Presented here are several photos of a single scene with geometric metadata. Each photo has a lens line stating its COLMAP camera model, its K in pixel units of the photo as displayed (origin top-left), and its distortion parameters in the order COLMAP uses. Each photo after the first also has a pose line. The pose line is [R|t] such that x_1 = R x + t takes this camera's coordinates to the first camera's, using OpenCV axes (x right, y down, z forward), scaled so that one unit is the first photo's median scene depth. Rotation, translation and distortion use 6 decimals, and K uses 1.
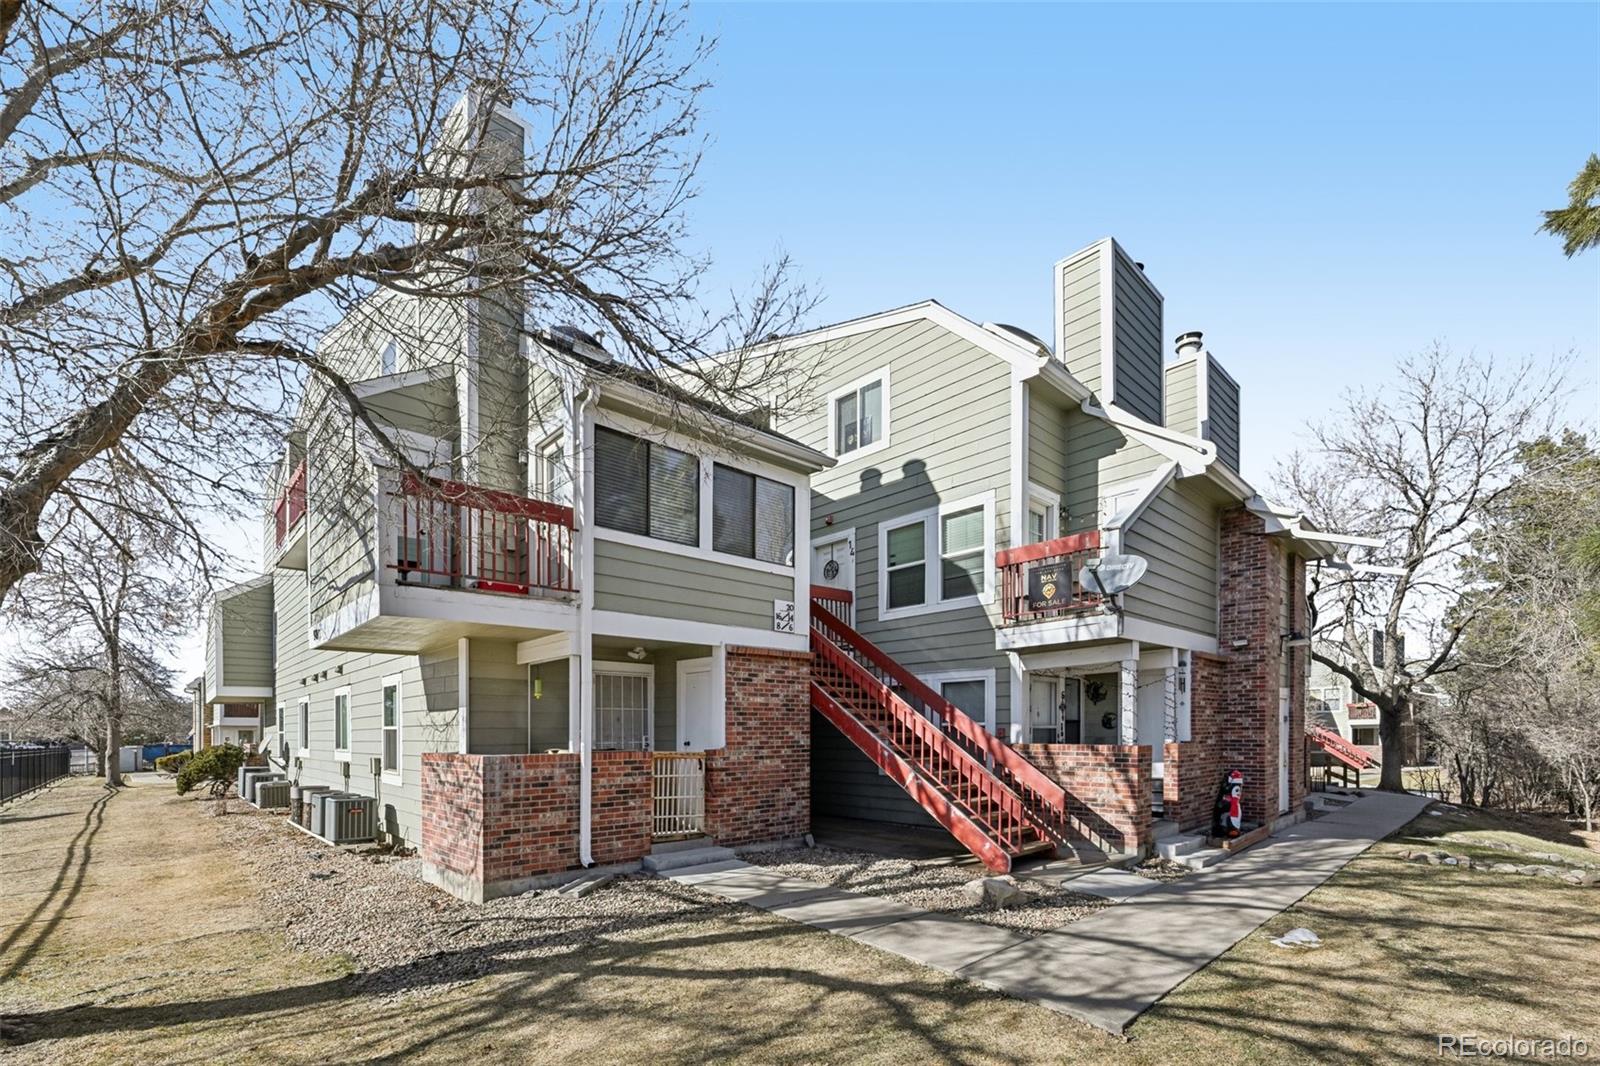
lens RADIAL K [[626.1, 0, 805.0], [0, 626.1, 543.3], [0, 0, 1]] dist [-0.001398, 0.000262]
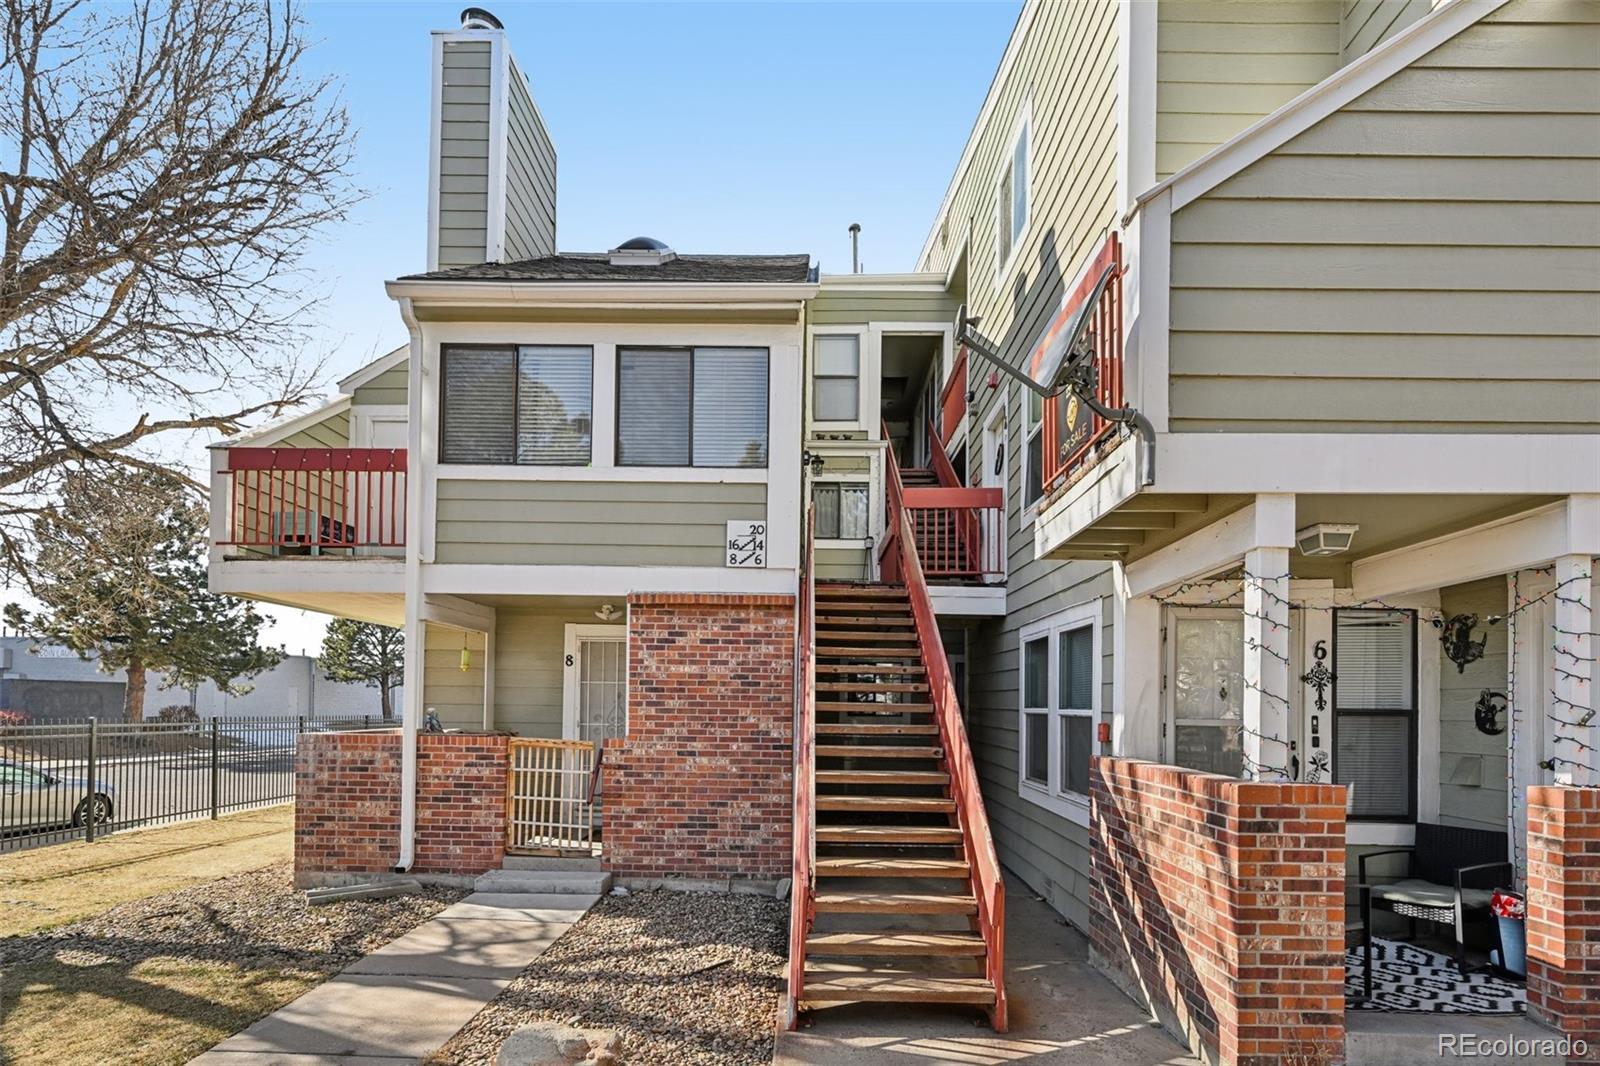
lens RADIAL K [[755.1, 0, 800.0], [0, 755.1, 521.9], [0, 0, 1]] dist [0.001442, -0.000024]
pose [[0.745297, -0.140953, -0.651662, 0.688234], [0.171507, 0.985038, -0.016911, 0.151757], [0.644296, -0.099161, 0.758321, 0.564522]]
